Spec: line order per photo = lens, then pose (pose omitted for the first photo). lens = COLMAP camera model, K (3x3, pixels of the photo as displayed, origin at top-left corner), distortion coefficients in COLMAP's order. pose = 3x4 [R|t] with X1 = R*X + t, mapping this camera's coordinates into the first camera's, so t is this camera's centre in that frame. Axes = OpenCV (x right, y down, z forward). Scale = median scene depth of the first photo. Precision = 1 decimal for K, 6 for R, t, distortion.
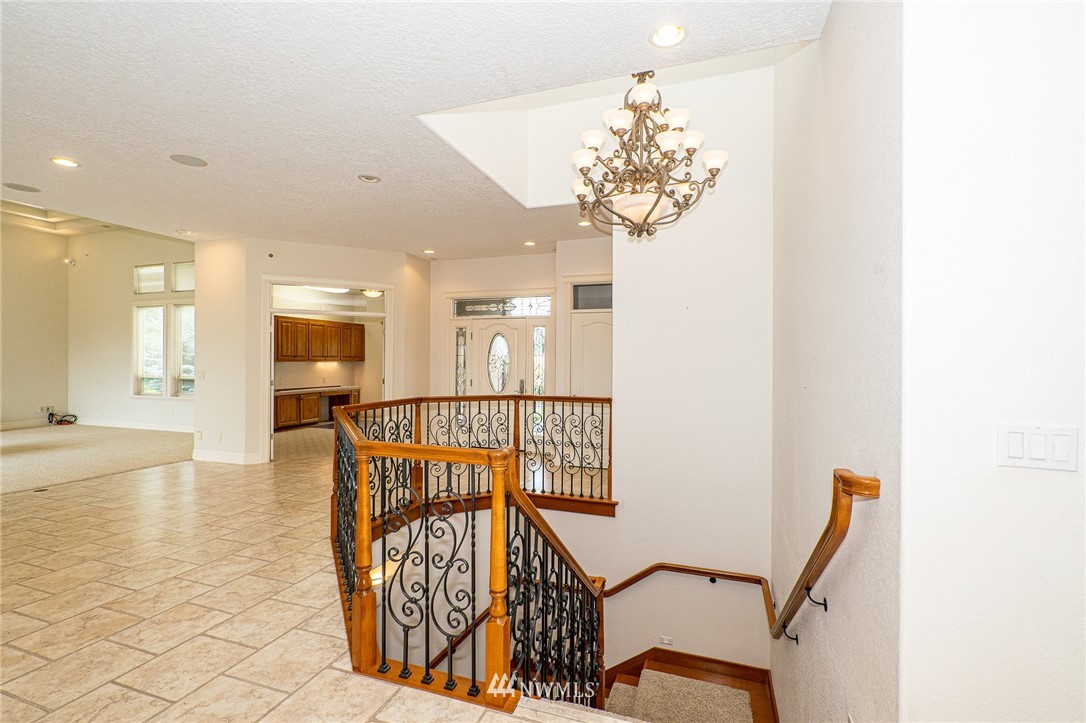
lens RADIAL K [[516.7, 0, 543.4], [0, 516.7, 363.6], [0, 0, 1]] dist [0.001494, 0.000698]
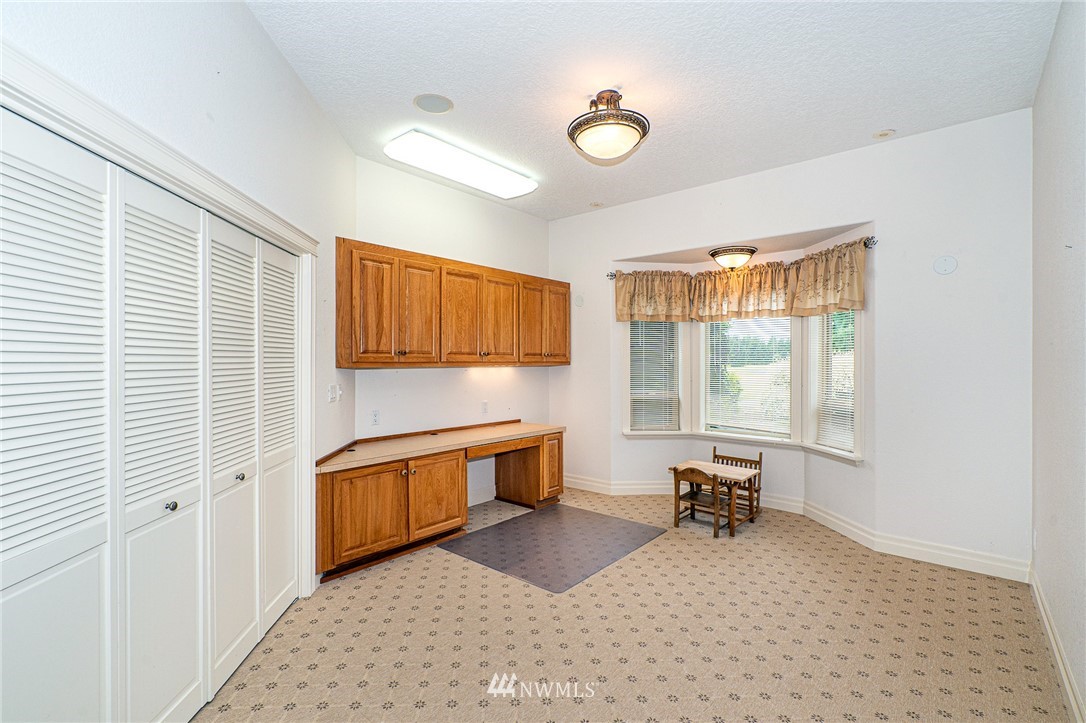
lens RADIAL K [[495.6, 0, 538.2], [0, 495.6, 361.8], [0, 0, 1]] dist [-0.017726, 0.000039]
pose [[0.934336, -0.002741, -0.356384, -0.242308], [-0.000548, 0.999958, -0.009129, -0.004213], [0.356394, 0.008725, 0.934295, 0.652075]]
